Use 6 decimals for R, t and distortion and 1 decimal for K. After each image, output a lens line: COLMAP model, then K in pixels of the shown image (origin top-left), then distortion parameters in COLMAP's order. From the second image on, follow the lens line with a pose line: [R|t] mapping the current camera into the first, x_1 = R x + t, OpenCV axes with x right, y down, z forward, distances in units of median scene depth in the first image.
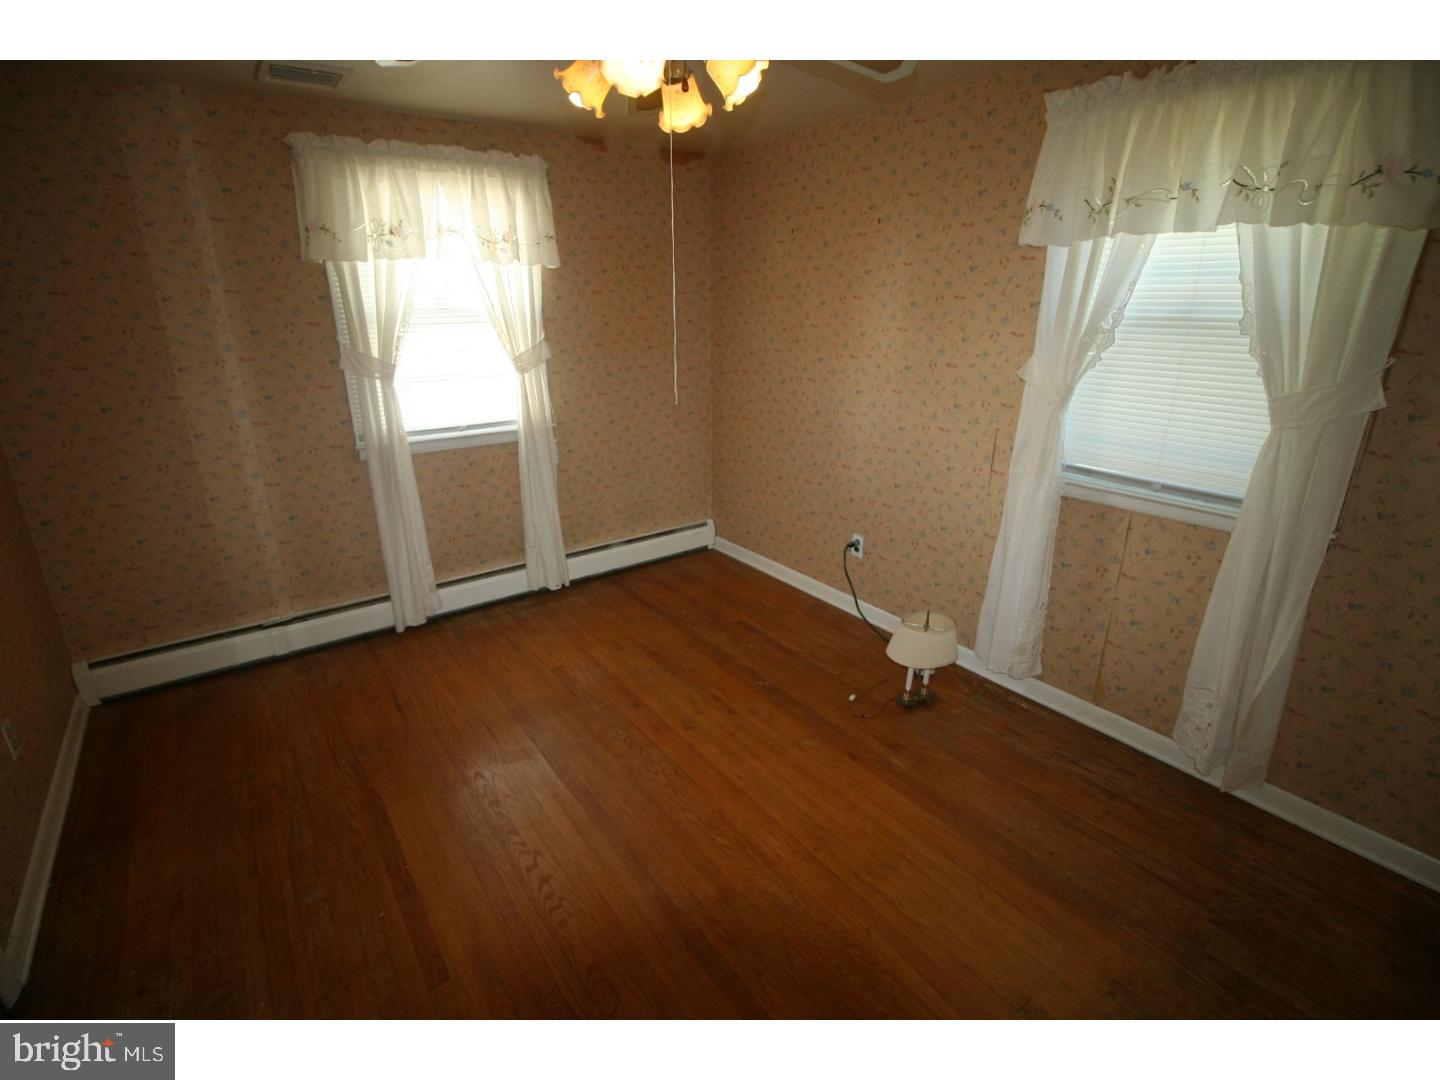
lens RADIAL K [[687.7, 0, 722.2], [0, 687.7, 532.3], [0, 0, 1]] dist [0.002706, -0.000137]
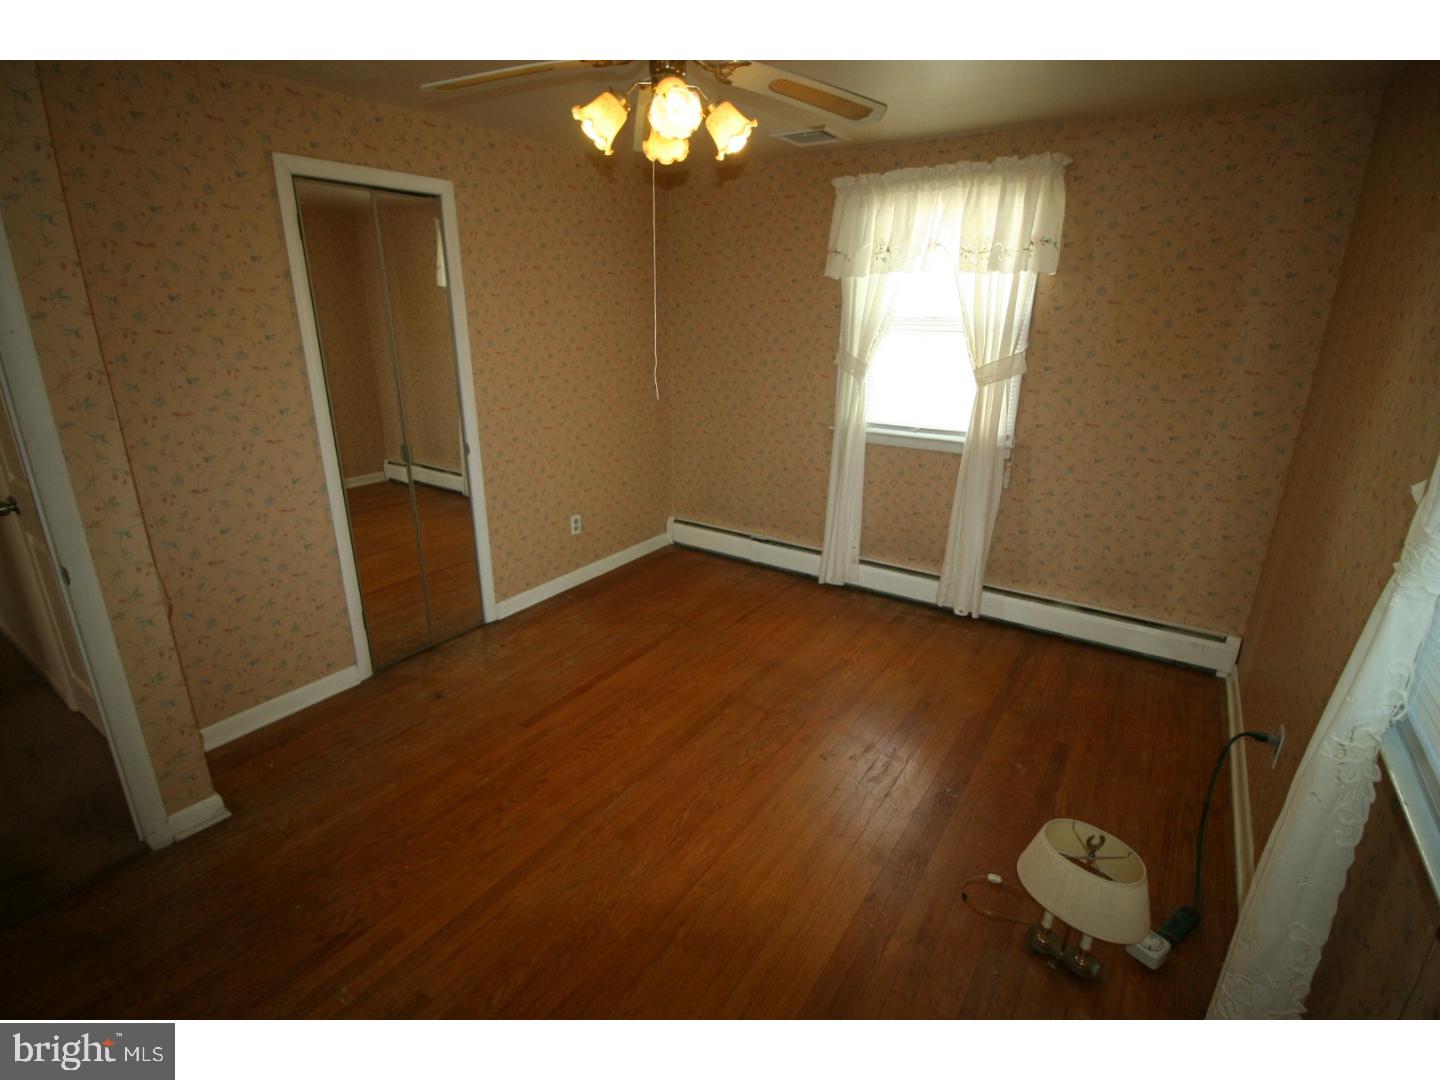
lens RADIAL K [[687.7, 0, 722.2], [0, 687.7, 532.3], [0, 0, 1]] dist [0.002706, -0.000137]
pose [[0.335862, 0.304400, -0.891368, 0.525944], [-0.311191, 0.929060, 0.200017, -0.126783], [0.889020, 0.210208, 0.406762, 0.344677]]
